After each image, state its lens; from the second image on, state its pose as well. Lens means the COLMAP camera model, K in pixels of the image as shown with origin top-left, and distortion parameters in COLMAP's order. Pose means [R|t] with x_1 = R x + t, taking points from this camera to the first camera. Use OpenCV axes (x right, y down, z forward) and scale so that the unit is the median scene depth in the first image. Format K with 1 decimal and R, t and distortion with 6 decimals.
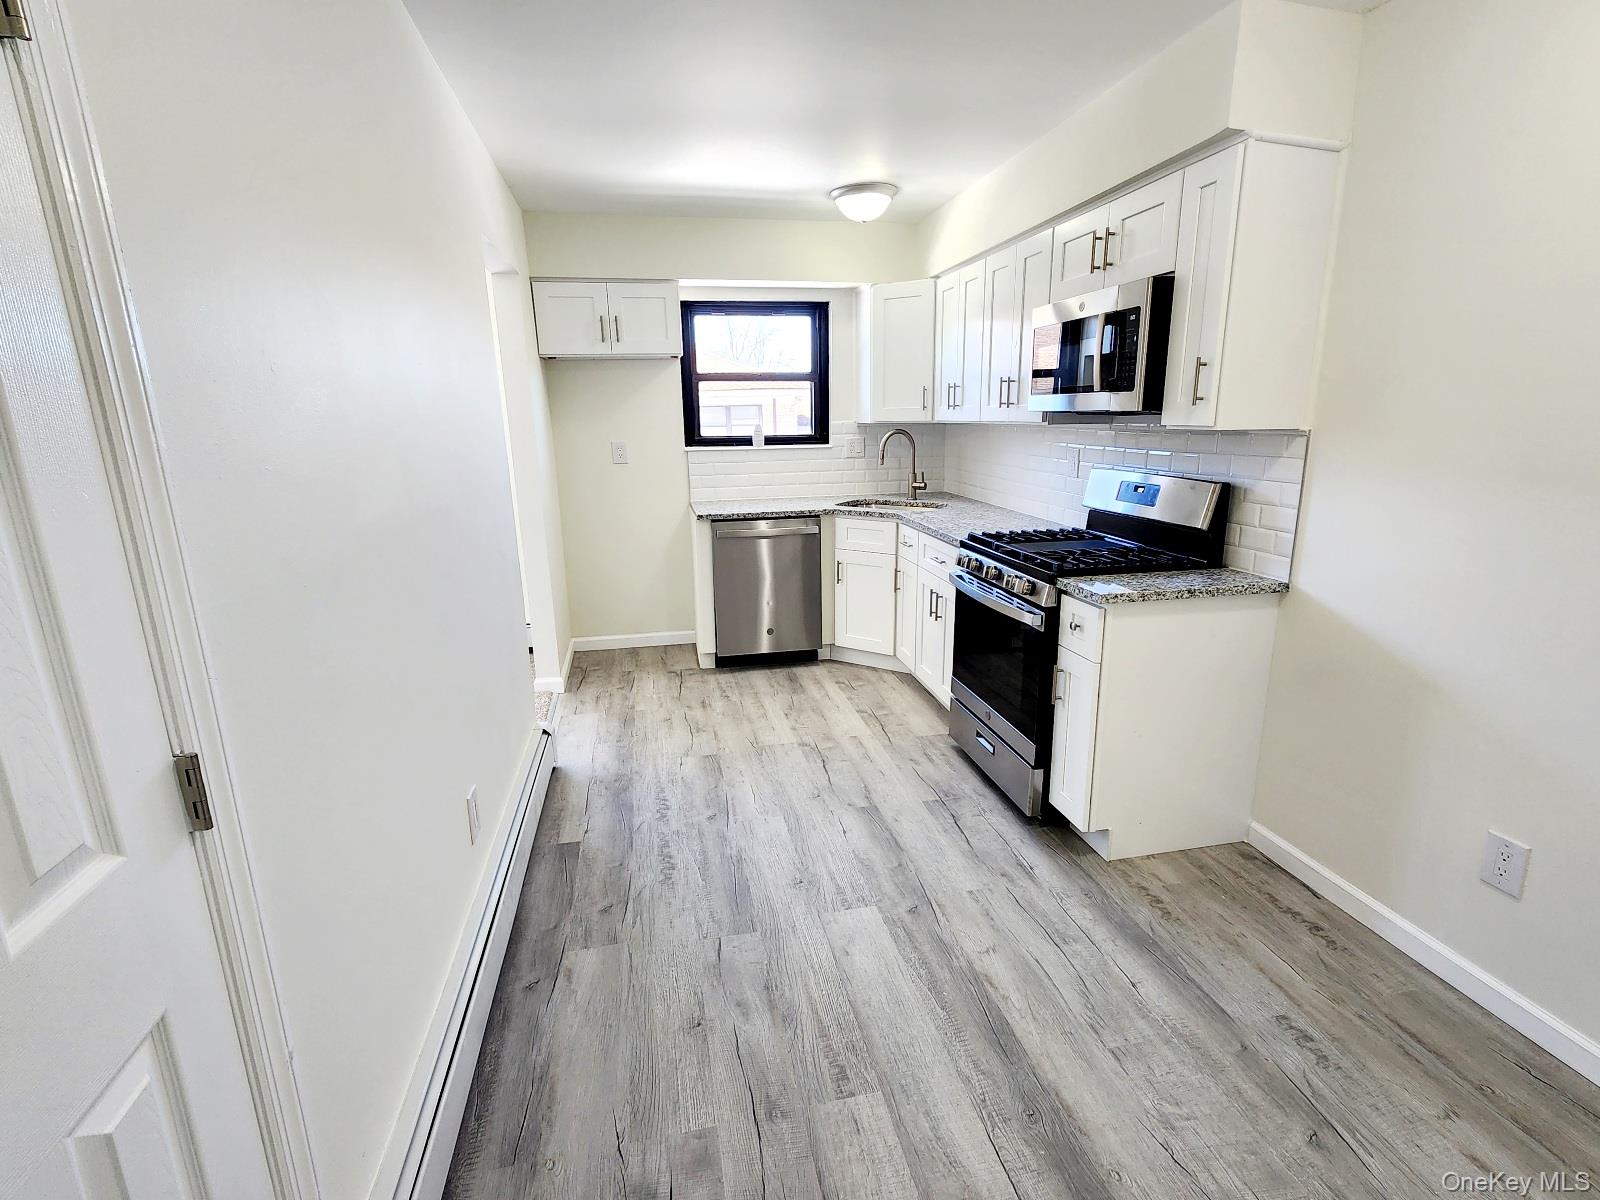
lens RADIAL K [[759.7, 0, 812.8], [0, 759.7, 604.1], [0, 0, 1]] dist [-0.001810, 0.006473]
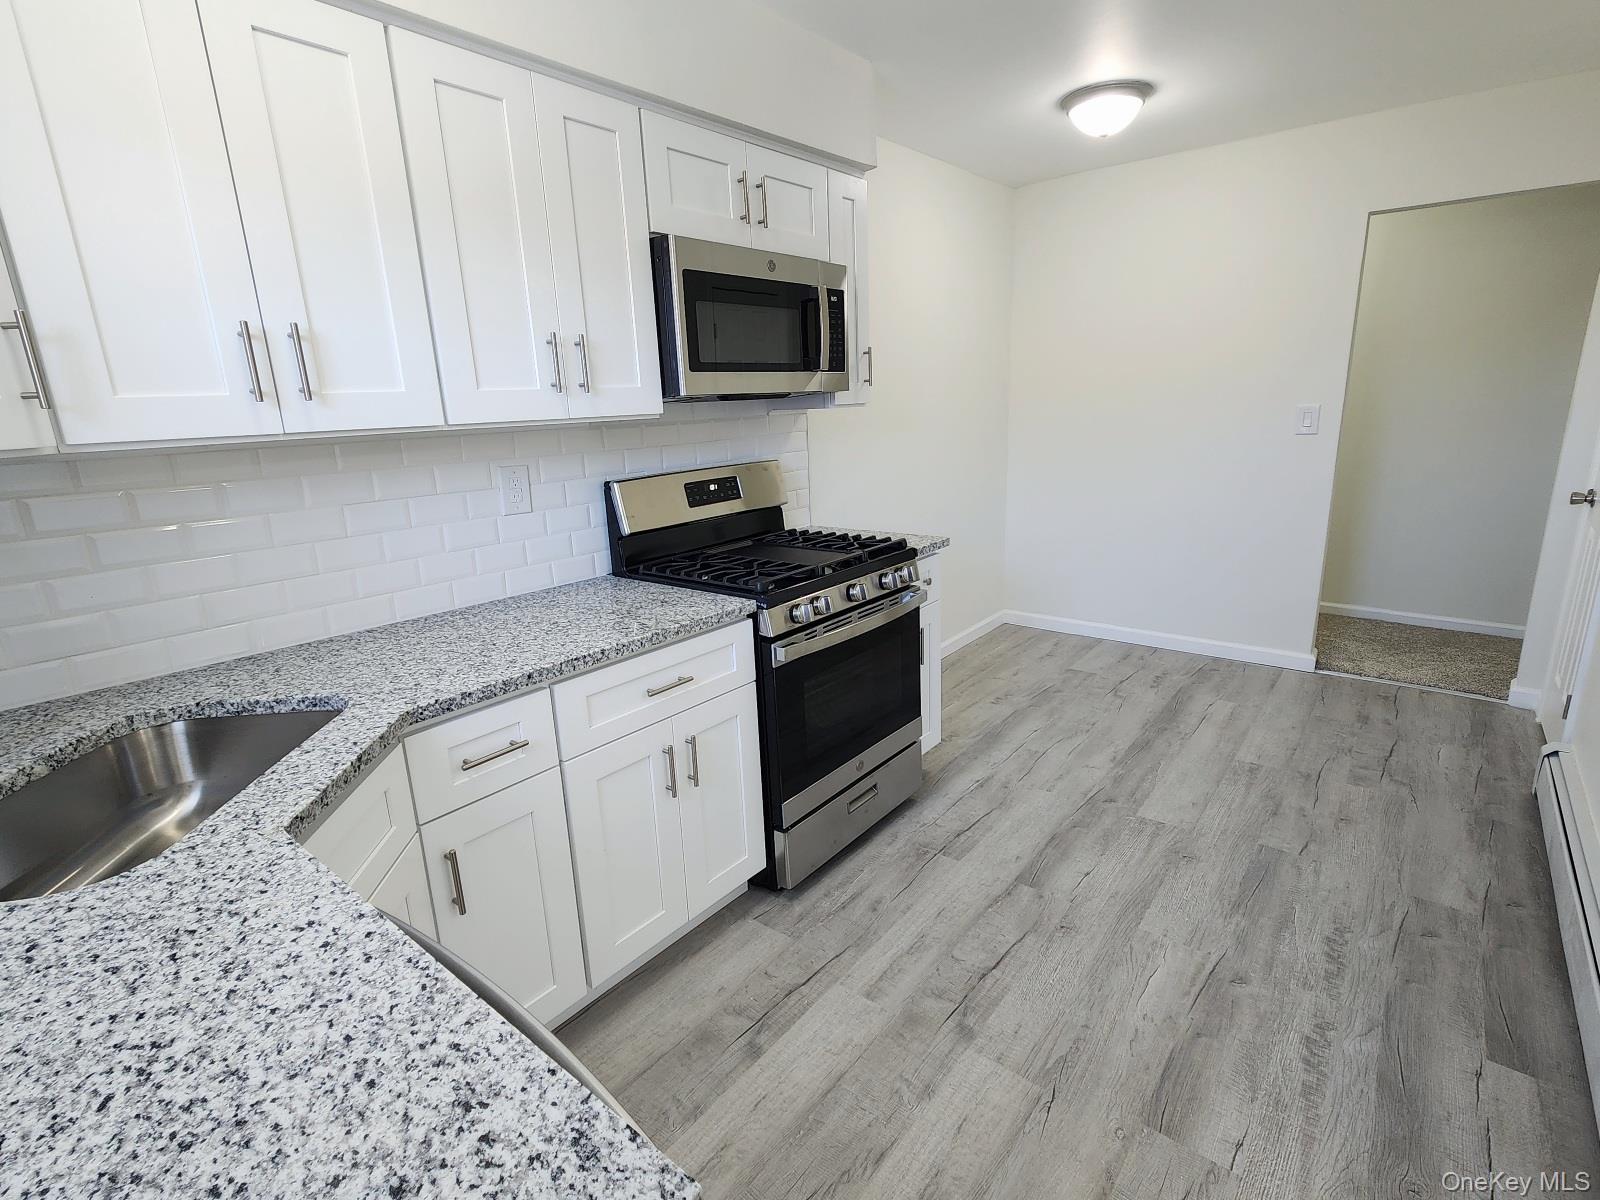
lens RADIAL K [[759.7, 0, 812.8], [0, 759.7, 604.1], [0, 0, 1]] dist [-0.001810, 0.006473]
pose [[-0.621580, -0.179603, 0.762483, -0.375320], [0.228652, 0.889375, 0.395891, -0.392392], [-0.749237, 0.420422, -0.511752, 1.586677]]
